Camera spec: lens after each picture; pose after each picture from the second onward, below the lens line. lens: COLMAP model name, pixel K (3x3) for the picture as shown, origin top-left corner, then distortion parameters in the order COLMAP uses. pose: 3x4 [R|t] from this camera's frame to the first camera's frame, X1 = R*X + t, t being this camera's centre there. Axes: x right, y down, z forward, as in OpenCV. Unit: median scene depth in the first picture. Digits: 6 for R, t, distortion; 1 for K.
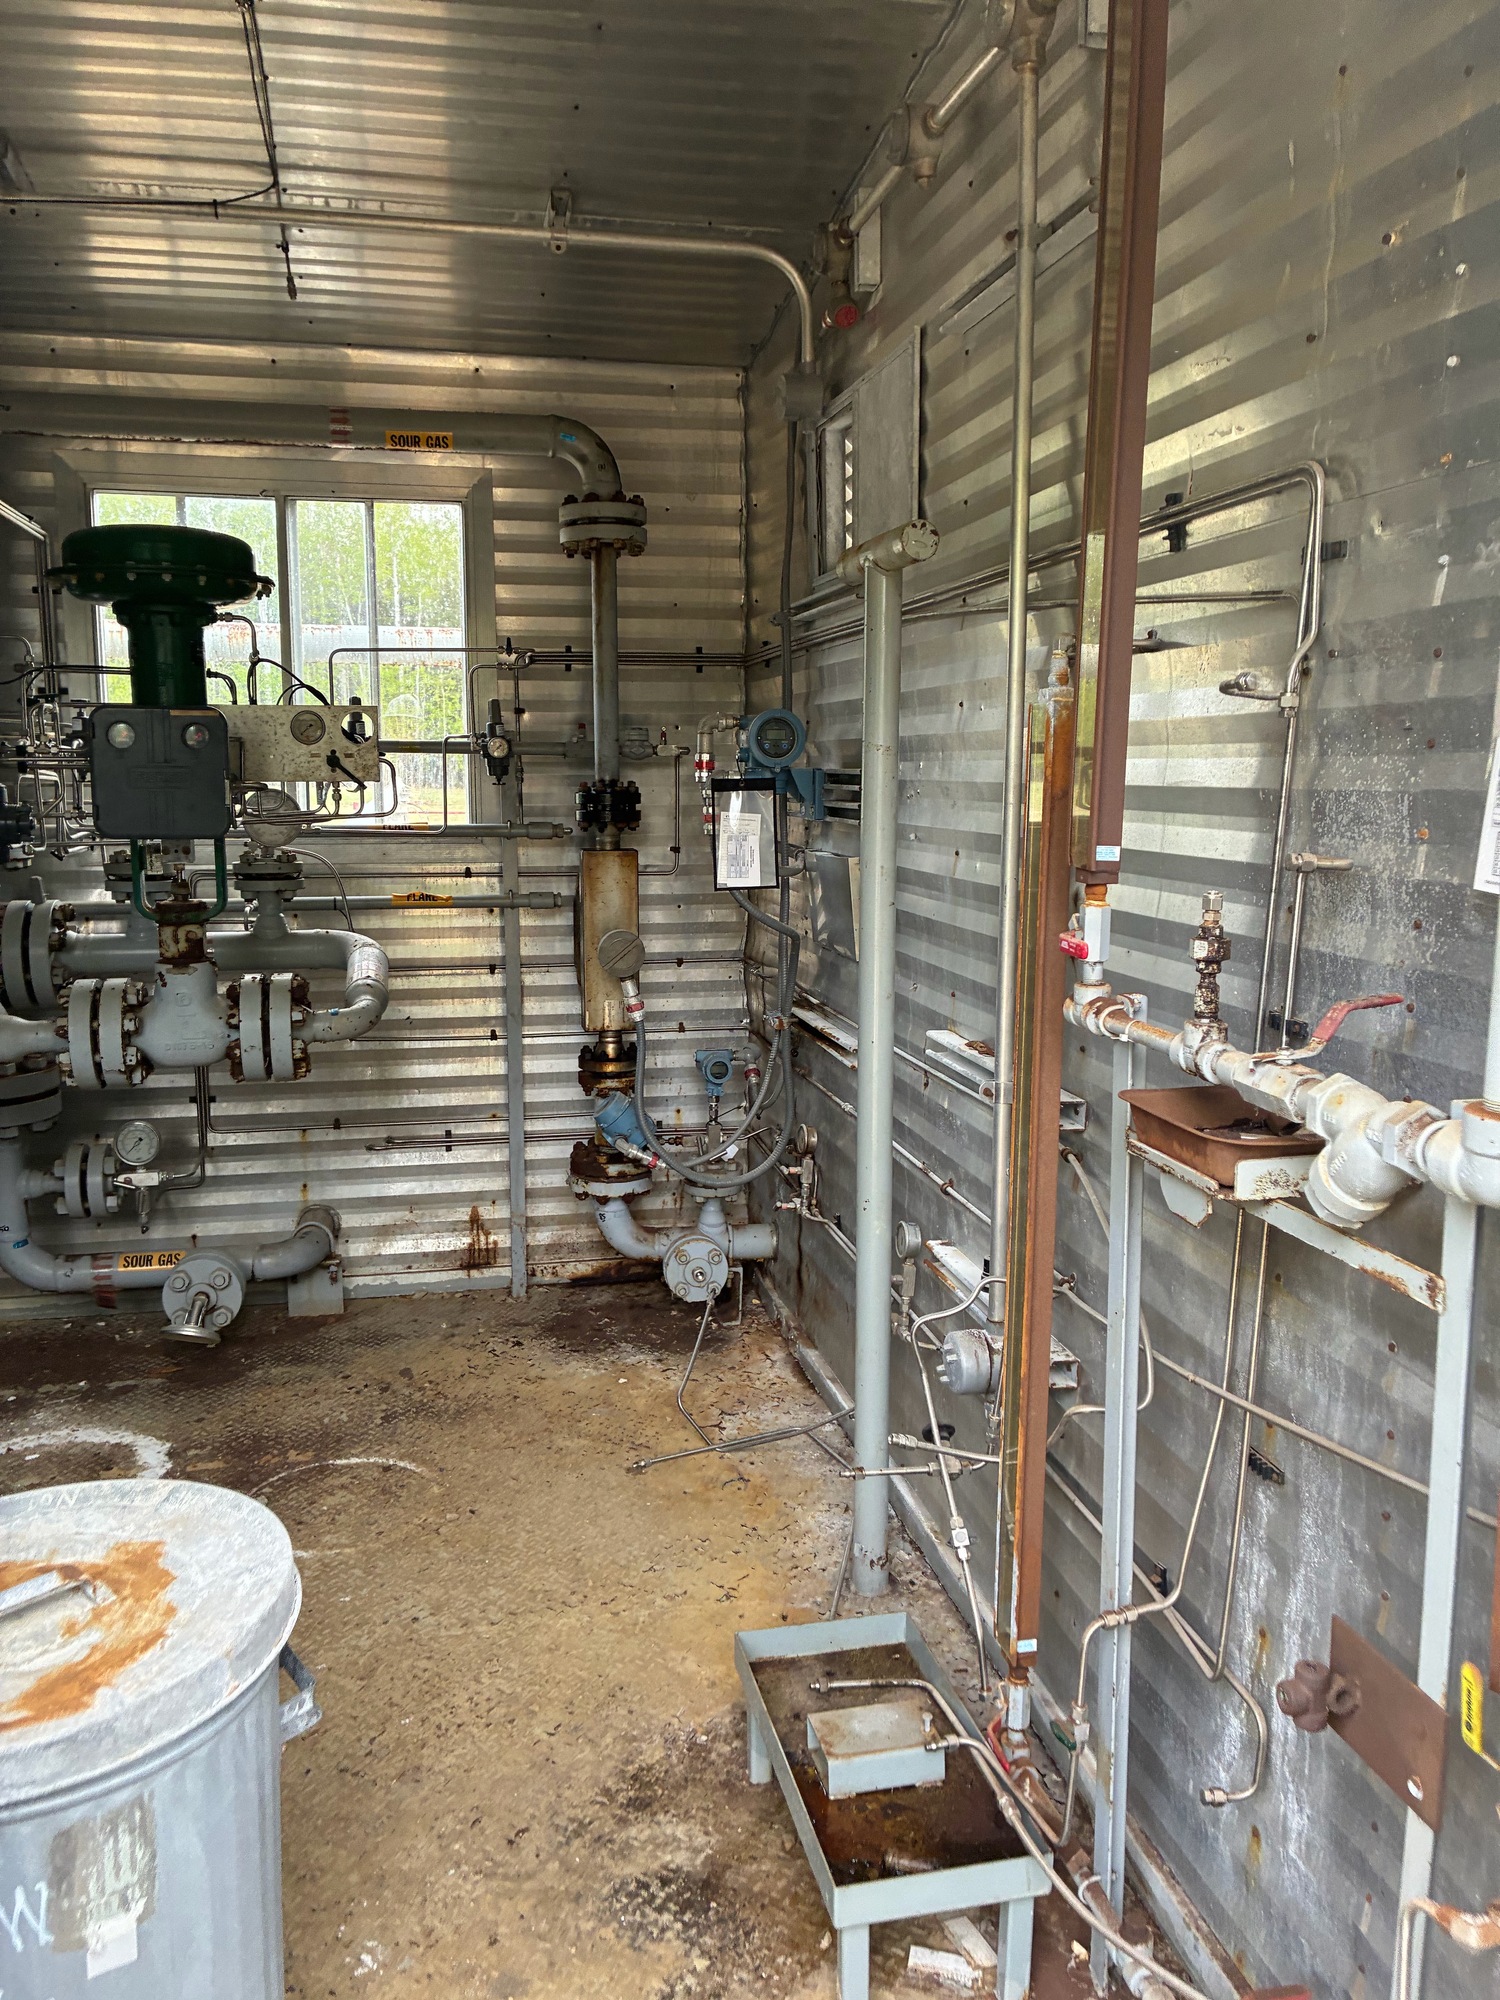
lens RADIAL K [[1508.1, 0, 741.7], [0, 1508.1, 976.3], [0, 0, 1]] dist [0.052595, -0.071933]
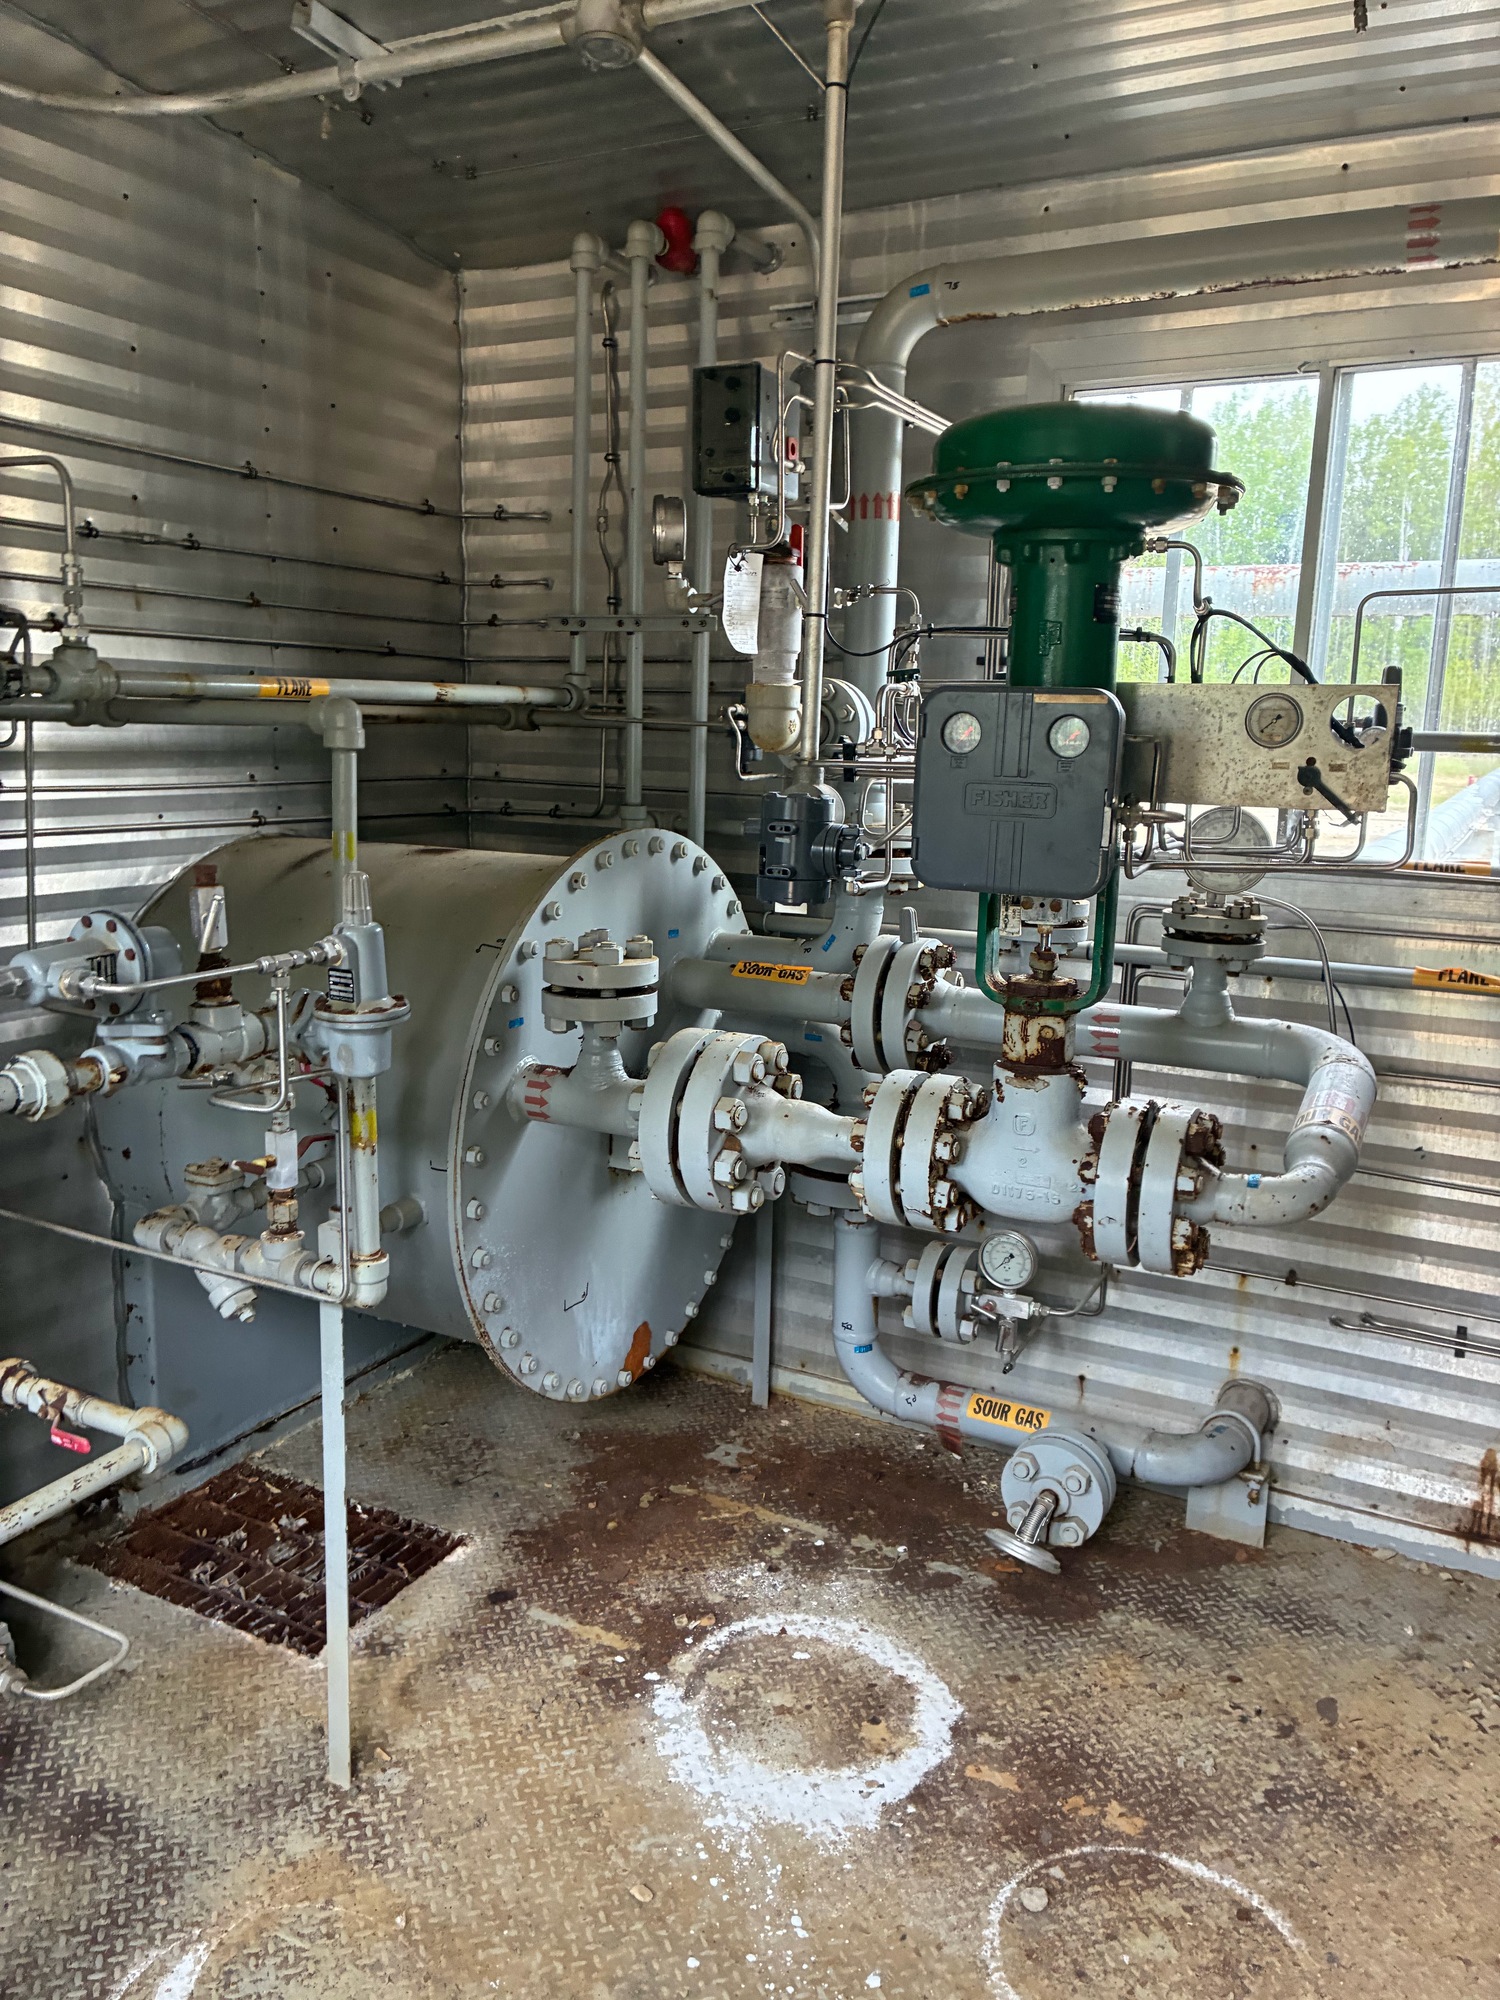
lens RADIAL K [[1508.1, 0, 711.5], [0, 1508.1, 980.9], [0, 0, 1]] dist [0.052595, -0.071933]
pose [[0.755693, 0.129125, -0.642071, -0.041551], [-0.111567, 0.991423, 0.068072, -0.063841], [0.645353, 0.020193, 0.763617, 0.324989]]
